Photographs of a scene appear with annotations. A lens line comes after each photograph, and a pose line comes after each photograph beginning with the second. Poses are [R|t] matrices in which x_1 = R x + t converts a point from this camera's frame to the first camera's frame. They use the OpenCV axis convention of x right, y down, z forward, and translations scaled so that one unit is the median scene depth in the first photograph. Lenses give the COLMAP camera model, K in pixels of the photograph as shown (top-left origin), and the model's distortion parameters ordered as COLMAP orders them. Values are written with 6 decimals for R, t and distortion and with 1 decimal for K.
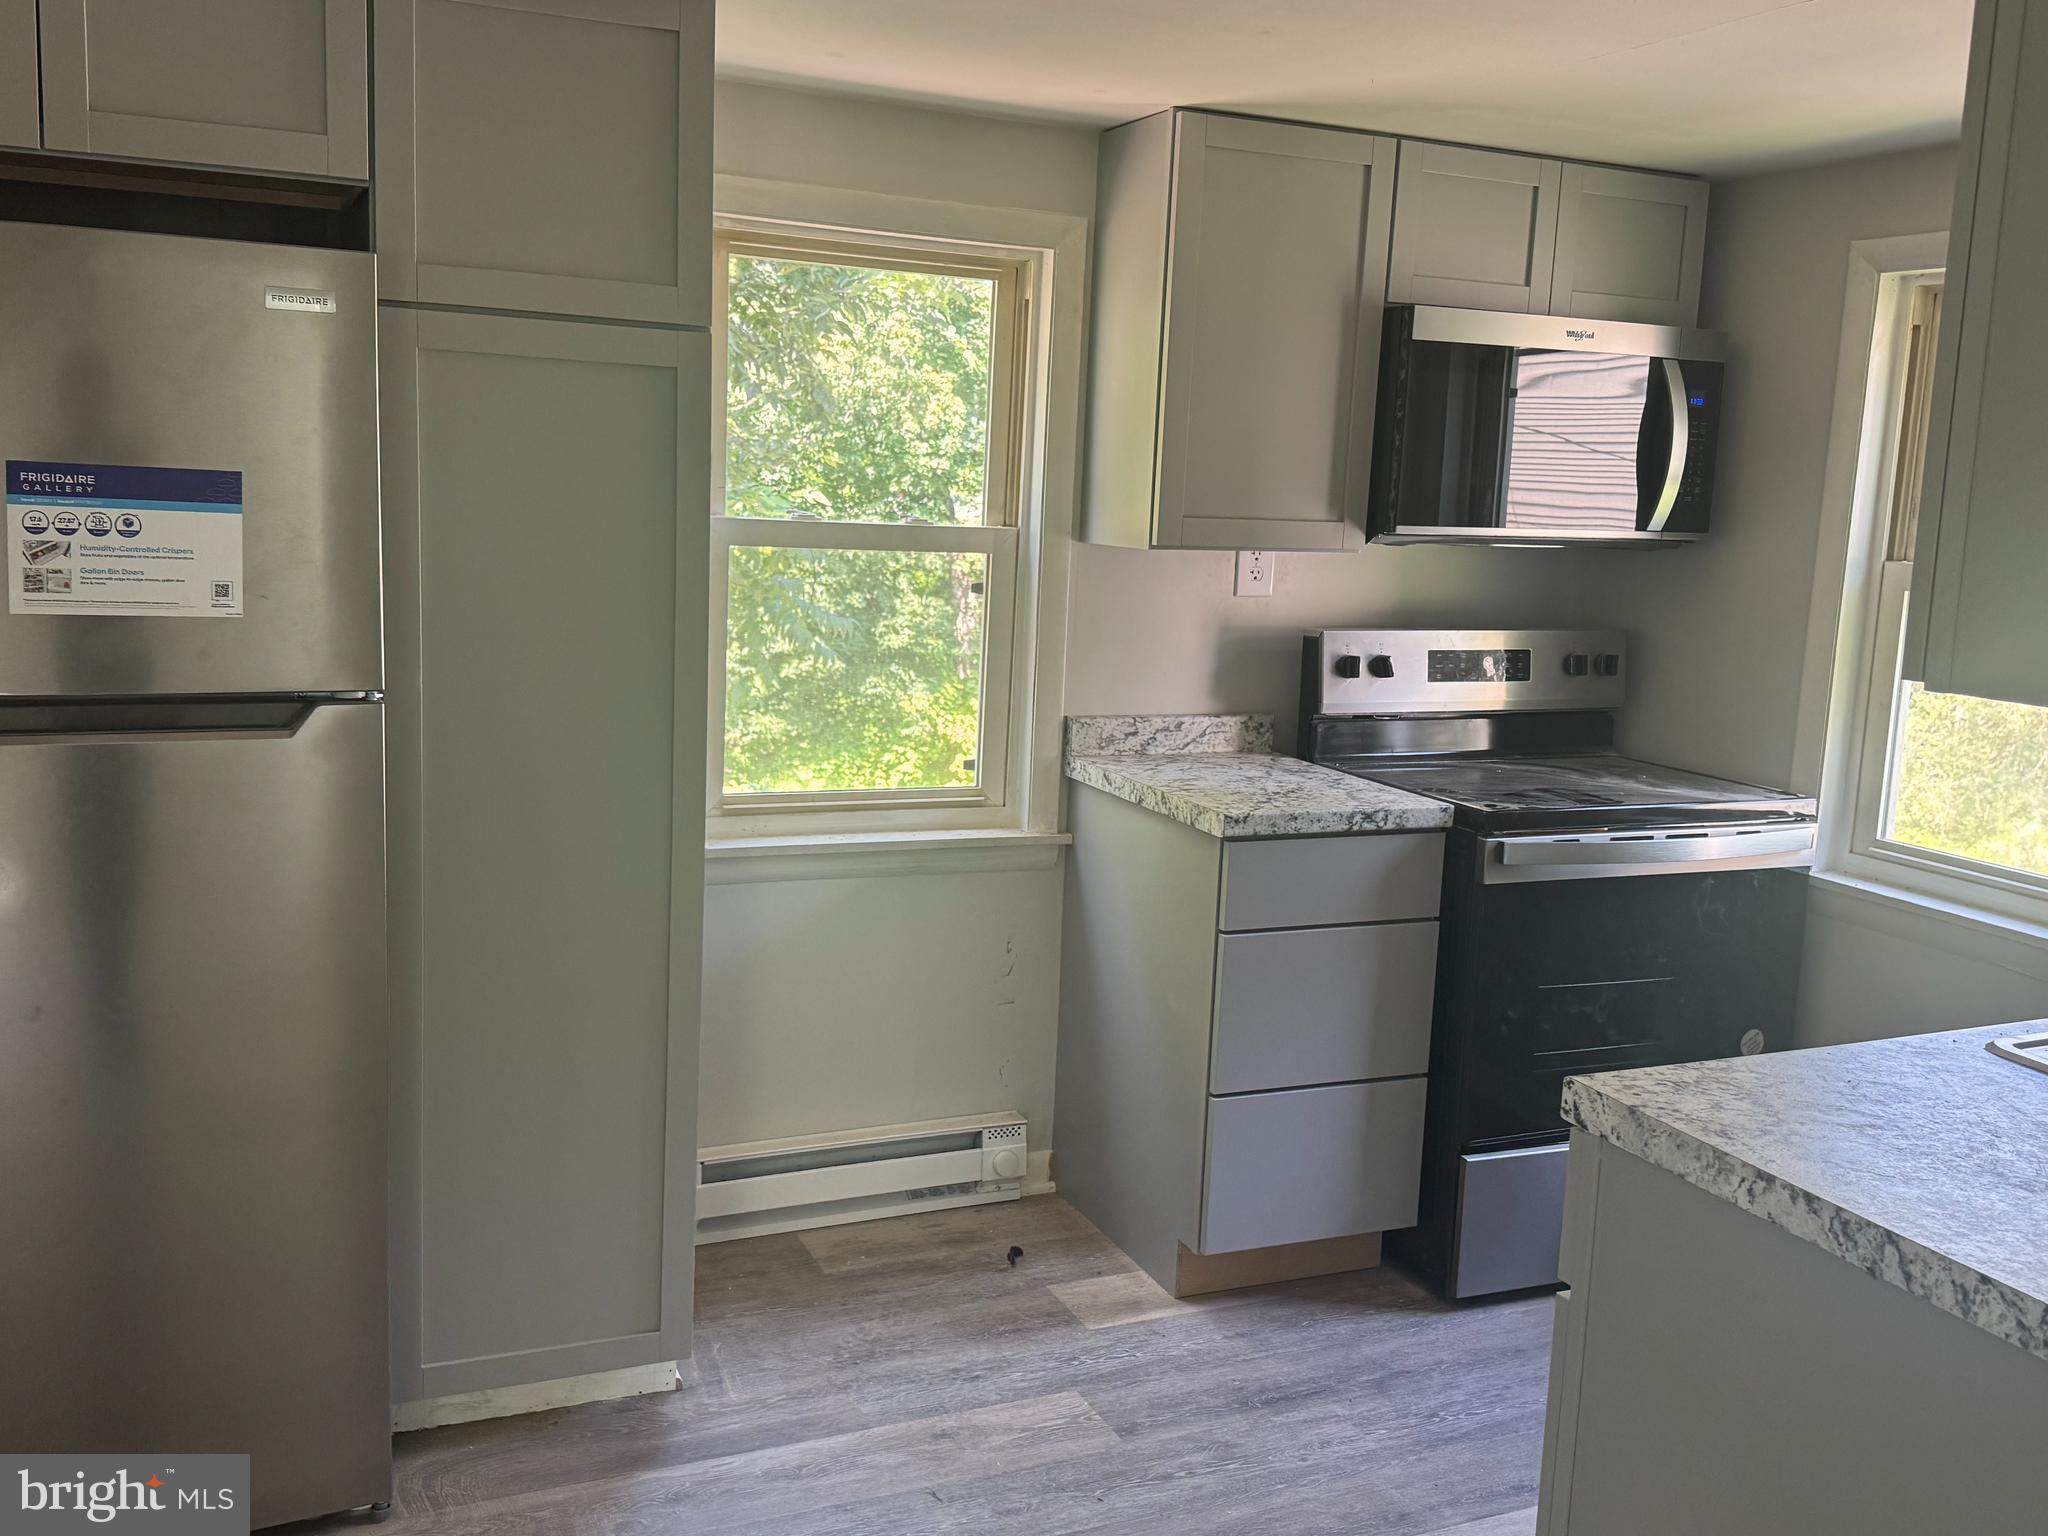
lens RADIAL K [[1859.8, 0, 1024.4], [0, 1859.8, 706.9], [0, 0, 1]] dist [0.069297, 0.005045]
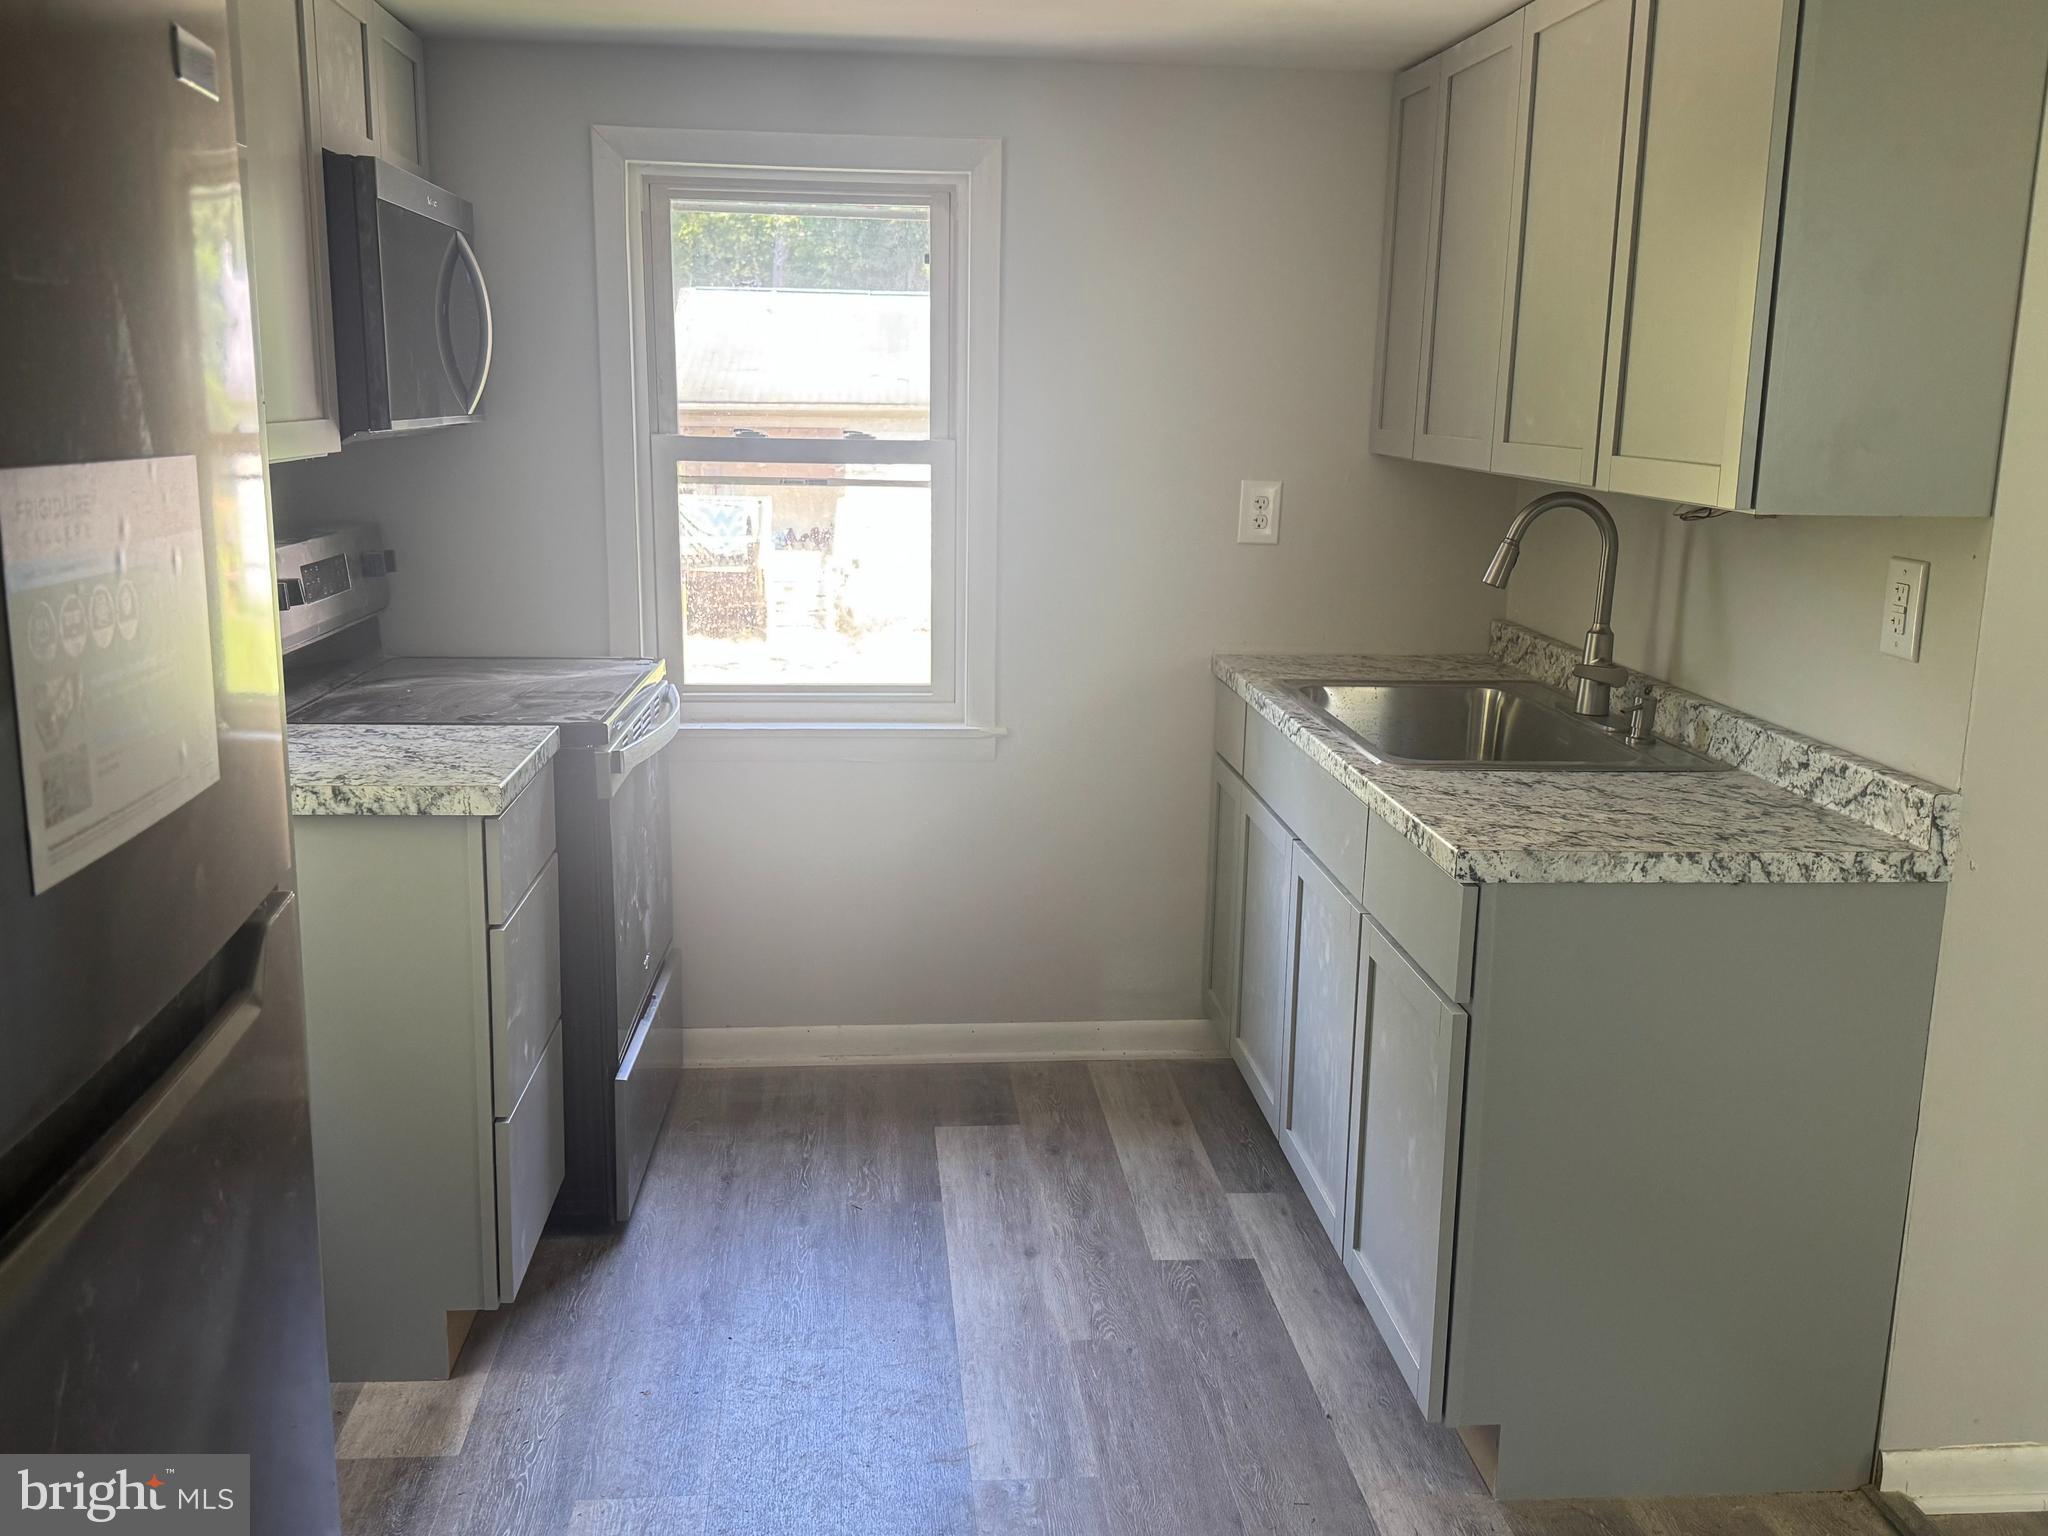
lens RADIAL K [[1853.2, 0, 1024.0], [0, 1853.2, 768.0], [0, 0, 1]] dist [0.123978, -0.002749]
pose [[0.334075, -0.219332, 0.916672, -0.777774], [0.116945, 0.974679, 0.190592, -0.110363], [-0.935264, 0.043528, 0.351265, 0.655669]]
